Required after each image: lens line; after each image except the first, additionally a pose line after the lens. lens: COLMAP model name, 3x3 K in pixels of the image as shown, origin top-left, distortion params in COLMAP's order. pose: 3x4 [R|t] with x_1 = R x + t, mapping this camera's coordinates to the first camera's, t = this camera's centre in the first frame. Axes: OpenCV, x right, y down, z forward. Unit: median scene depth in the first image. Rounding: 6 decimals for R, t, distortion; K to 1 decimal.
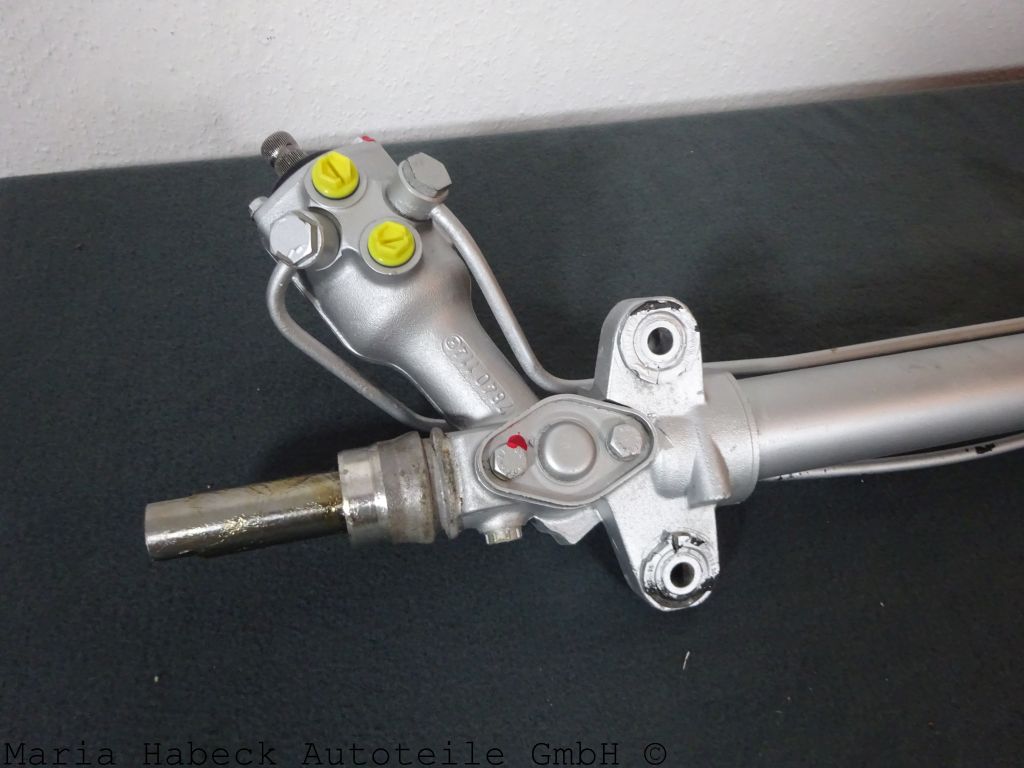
lens RADIAL K [[720.8, 0, 512.0], [0, 720.8, 384.0], [0, 0, 1]] dist [-0.002035, -0.001083]
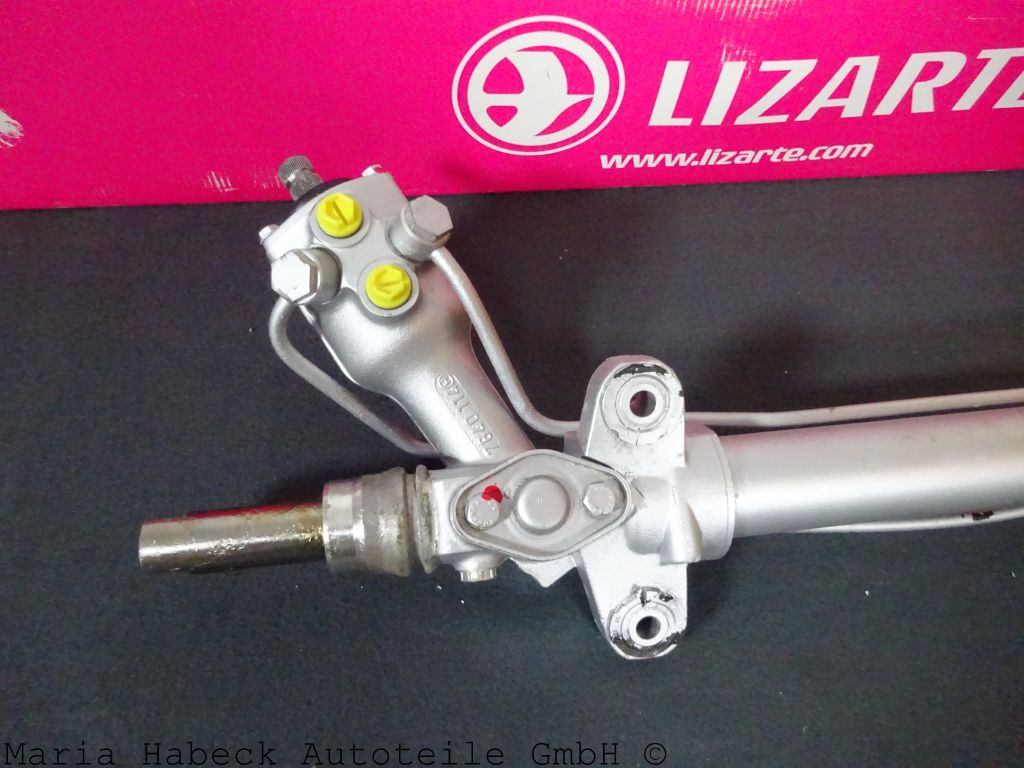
lens RADIAL K [[720.8, 0, 512.0], [0, 720.8, 384.0], [0, 0, 1]] dist [-0.002035, -0.001083]
pose [[0.995356, 0.078554, -0.055637, 0.075740], [-0.075587, 0.995699, 0.053573, -0.125582], [0.059606, -0.049119, 0.997013, -0.017528]]
